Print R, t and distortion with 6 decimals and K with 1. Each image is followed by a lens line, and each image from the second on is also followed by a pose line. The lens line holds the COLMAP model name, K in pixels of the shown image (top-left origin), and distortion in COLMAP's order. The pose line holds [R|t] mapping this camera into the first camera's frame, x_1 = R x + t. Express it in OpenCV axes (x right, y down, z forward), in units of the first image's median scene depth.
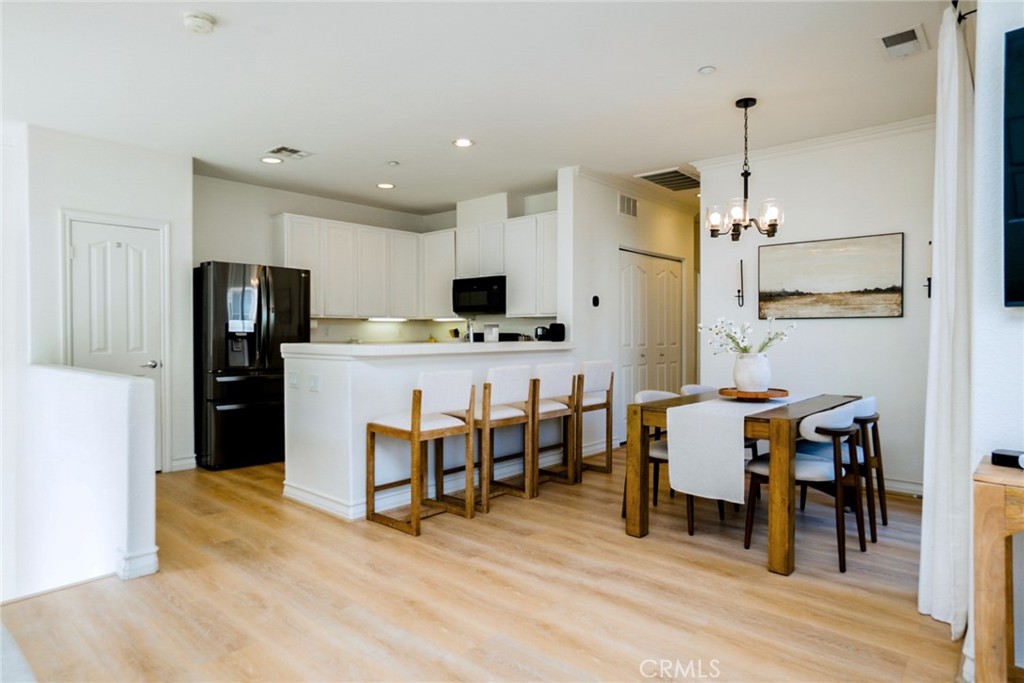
lens RADIAL K [[596.6, 0, 508.5], [0, 596.6, 337.5], [0, 0, 1]] dist [-0.005364, 0.000882]
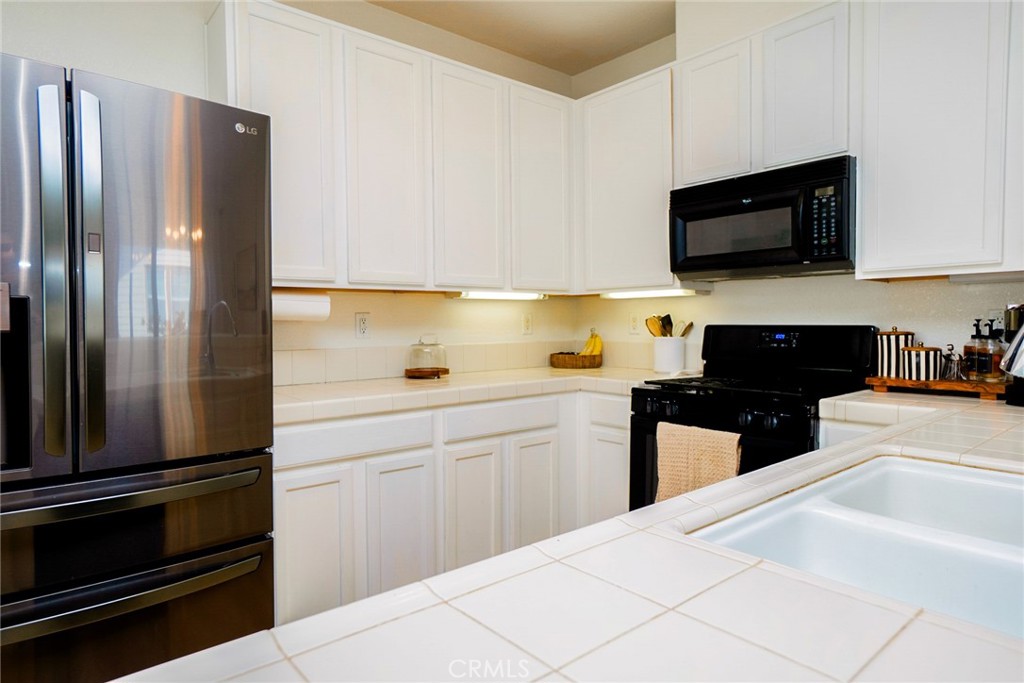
lens RADIAL K [[596.6, 0, 508.5], [0, 596.6, 337.5], [0, 0, 1]] dist [-0.005364, 0.000882]
pose [[0.990519, -0.003730, -0.137323, -0.195549], [0.006273, 0.999817, 0.018090, -0.010062], [0.137230, -0.018780, 0.990361, 0.798106]]
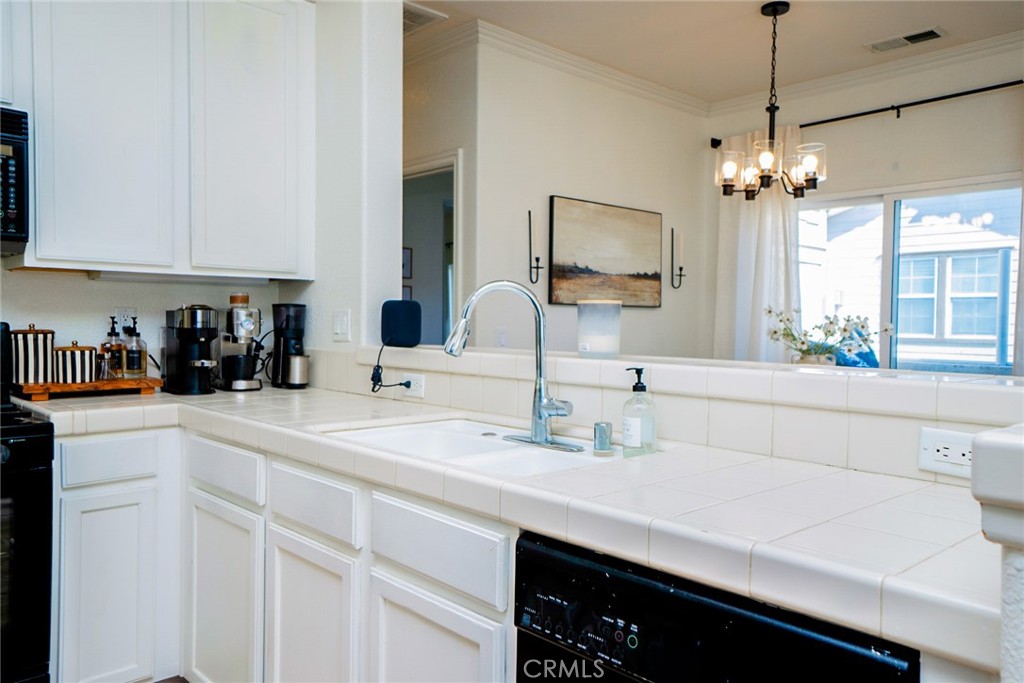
lens RADIAL K [[770.1, 0, 506.2], [0, 770.1, 338.5], [0, 0, 1]] dist [0.036448, 0.002628]
pose [[0.091871, -0.024136, 0.995478, -0.439126], [-0.003766, 0.999691, 0.024585, -0.012336], [-0.995764, -0.006007, 0.091751, 0.933279]]
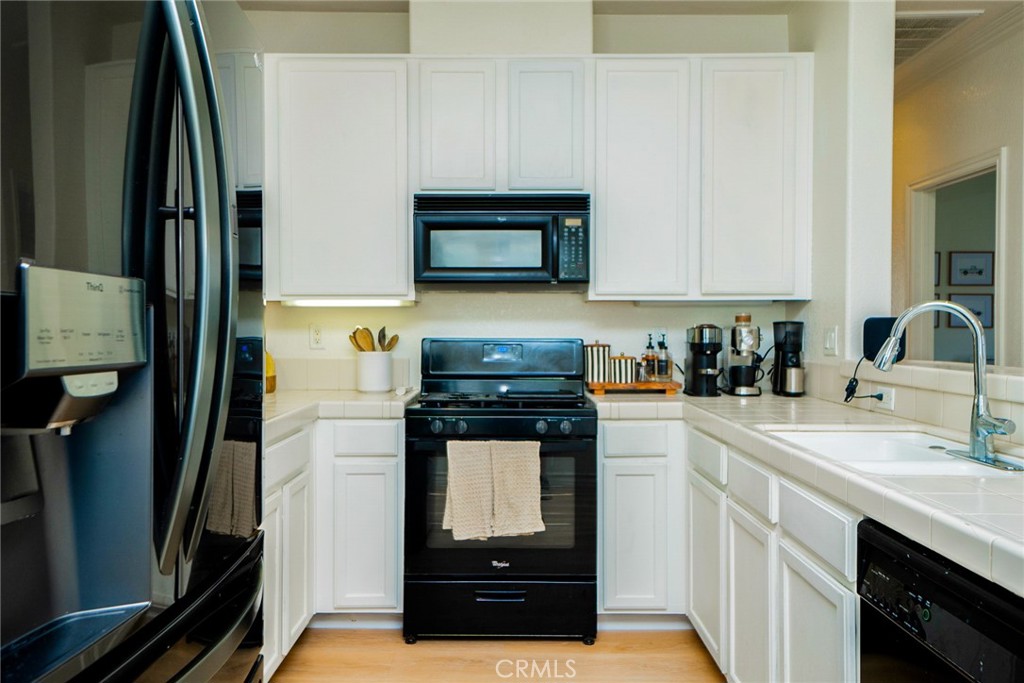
lens RADIAL K [[770.1, 0, 506.2], [0, 770.1, 338.5], [0, 0, 1]] dist [0.036448, 0.002628]
pose [[0.739703, -0.010916, 0.672845, -0.496738], [0.005339, 0.999932, 0.010354, -0.017128], [-0.672912, -0.004066, 0.739711, 0.822992]]
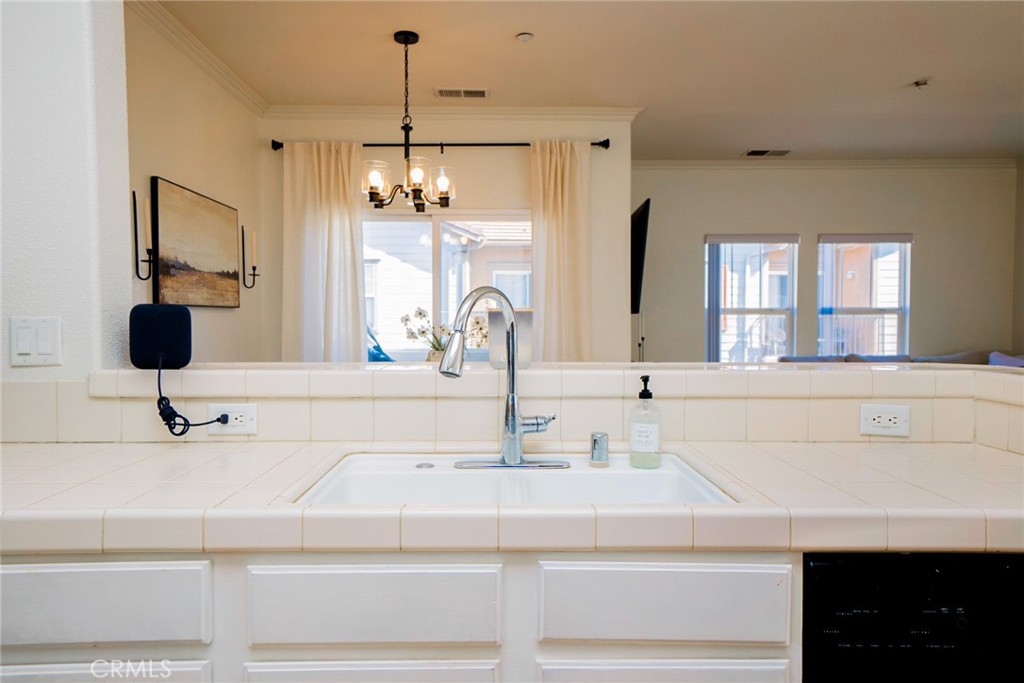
lens RADIAL K [[690.6, 0, 508.9], [0, 690.6, 336.8], [0, 0, 1]] dist [0.018252, 0.003454]
pose [[-0.680806, -0.021097, 0.732160, -0.288009], [0.005244, 0.999419, 0.033674, -0.019725], [-0.732445, 0.026765, -0.680300, 1.161344]]
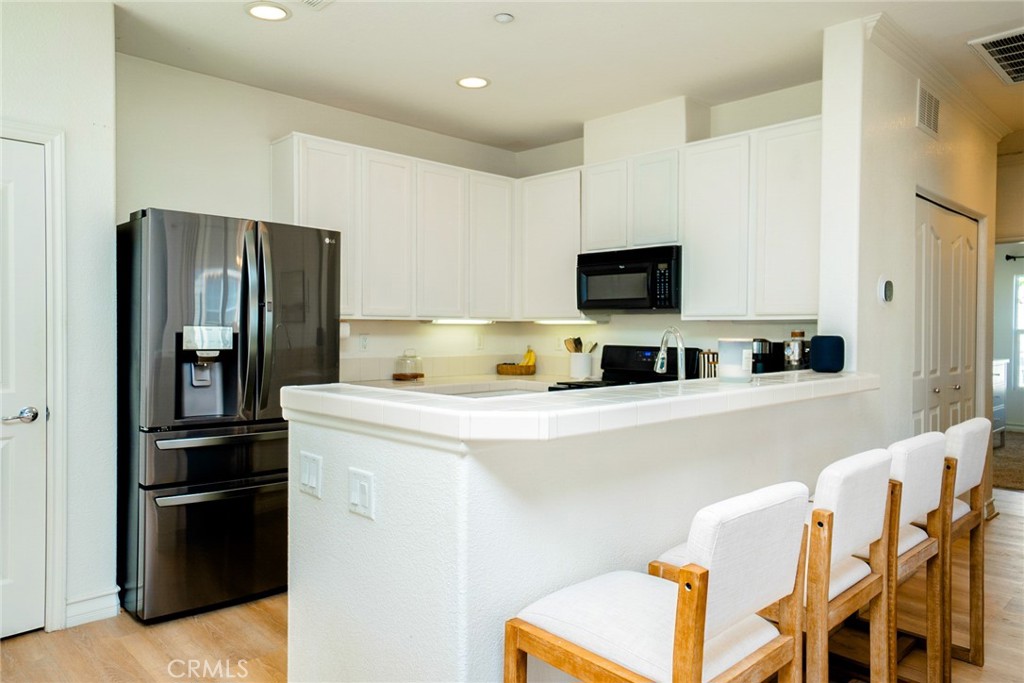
lens RADIAL K [[690.6, 0, 508.9], [0, 690.6, 336.8], [0, 0, 1]] dist [0.018252, 0.003454]
pose [[0.997990, 0.007131, -0.062973, -0.157750], [-0.006914, 0.999969, 0.003677, -0.024480], [0.062997, -0.003235, 0.998008, 0.433668]]
